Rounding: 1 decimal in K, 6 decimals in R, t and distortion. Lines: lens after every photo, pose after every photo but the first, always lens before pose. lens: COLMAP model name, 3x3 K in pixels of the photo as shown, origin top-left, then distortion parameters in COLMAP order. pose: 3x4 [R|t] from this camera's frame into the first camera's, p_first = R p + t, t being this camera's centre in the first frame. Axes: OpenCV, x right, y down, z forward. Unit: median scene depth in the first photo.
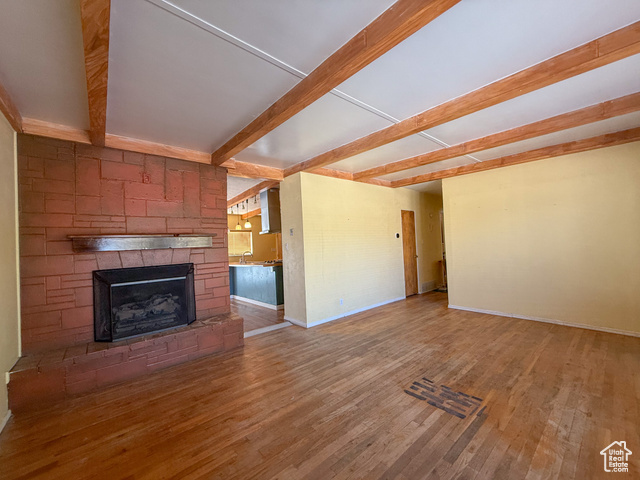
lens RADIAL K [[257.6, 0, 317.7], [0, 257.6, 239.4], [0, 0, 1]] dist [0.002591, 0.000182]
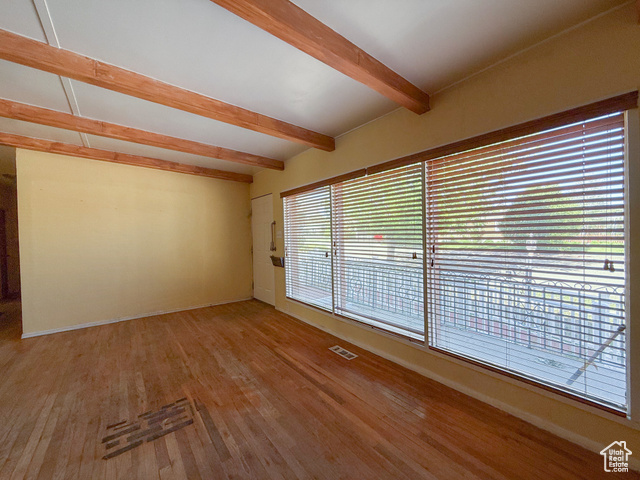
lens RADIAL K [[257.6, 0, 317.7], [0, 257.6, 239.4], [0, 0, 1]] dist [0.002591, 0.000182]
pose [[0.031493, 0.026301, 0.999158, -0.313896], [-0.012434, 0.999587, -0.025921, 0.020727], [-0.999427, -0.011608, 0.031807, 0.393031]]
